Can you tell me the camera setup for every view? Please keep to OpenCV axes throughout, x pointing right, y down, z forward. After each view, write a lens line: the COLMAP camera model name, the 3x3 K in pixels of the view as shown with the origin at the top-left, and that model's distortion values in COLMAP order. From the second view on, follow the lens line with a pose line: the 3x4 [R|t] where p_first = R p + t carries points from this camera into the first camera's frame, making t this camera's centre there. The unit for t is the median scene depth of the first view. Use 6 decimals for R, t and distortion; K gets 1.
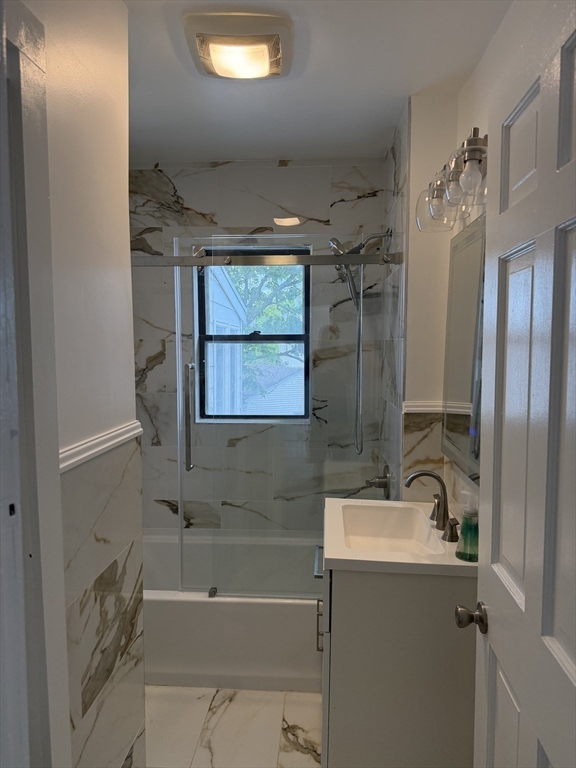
lens RADIAL K [[540.1, 0, 288.7], [0, 540.1, 383.7], [0, 0, 1]] dist [0.010330, -0.008229]
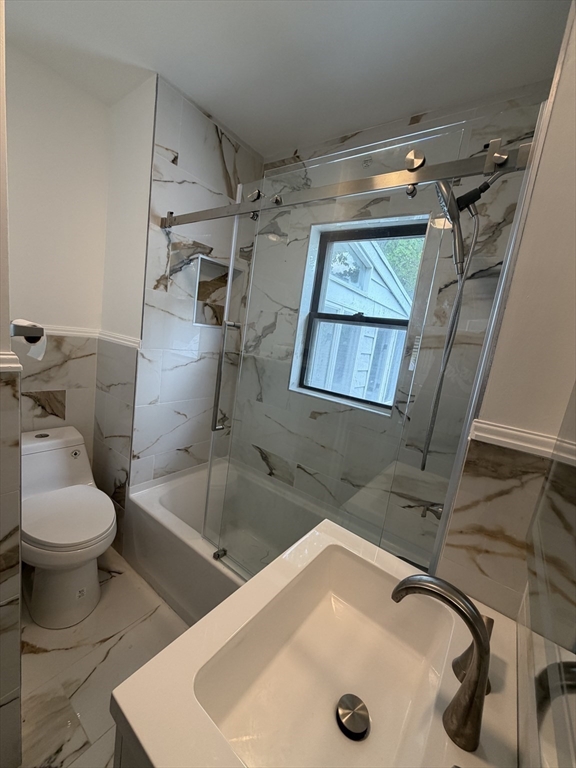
lens RADIAL K [[307.8, 0, 284.7], [0, 307.8, 385.1], [0, 0, 1]] dist [-0.016877, -0.000221]
pose [[0.827286, 0.199950, -0.524994, 0.154428], [-0.172443, 0.979784, 0.101426, 0.000451], [0.534660, 0.006624, 0.845041, 0.462914]]
